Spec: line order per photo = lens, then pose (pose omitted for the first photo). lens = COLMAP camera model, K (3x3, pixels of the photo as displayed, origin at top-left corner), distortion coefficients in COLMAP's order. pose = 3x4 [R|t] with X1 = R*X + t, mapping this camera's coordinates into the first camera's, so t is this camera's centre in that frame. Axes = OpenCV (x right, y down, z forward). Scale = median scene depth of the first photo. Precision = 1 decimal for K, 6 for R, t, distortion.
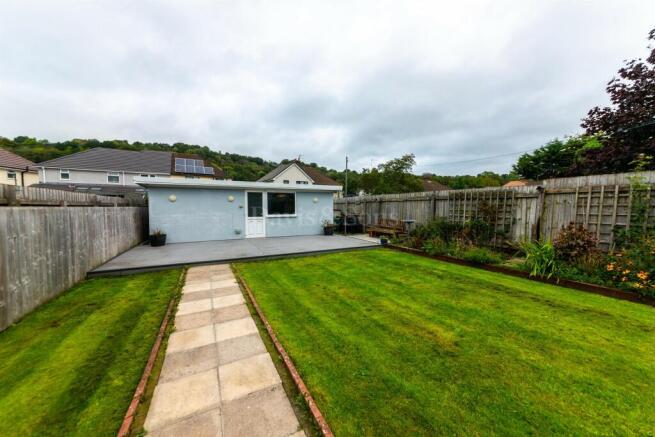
lens RADIAL K [[223.7, 0, 327.5], [0, 223.7, 218.5], [0, 0, 1]] dist [-0.008034, 0.000140]
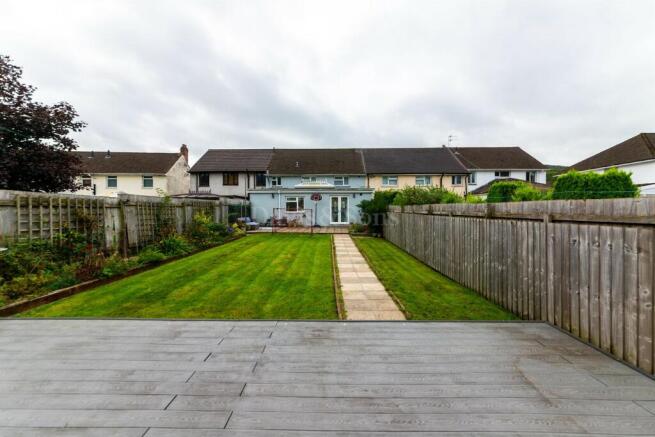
lens RADIAL K [[223.8, 0, 333.7], [0, 223.8, 214.0], [0, 0, 1]] dist [-0.006267, 0.000010]
pose [[-0.886226, -0.011598, 0.463108, -0.173736], [0.022471, 0.997433, 0.067982, -0.029039], [-0.462708, 0.070654, -0.883691, 0.388408]]
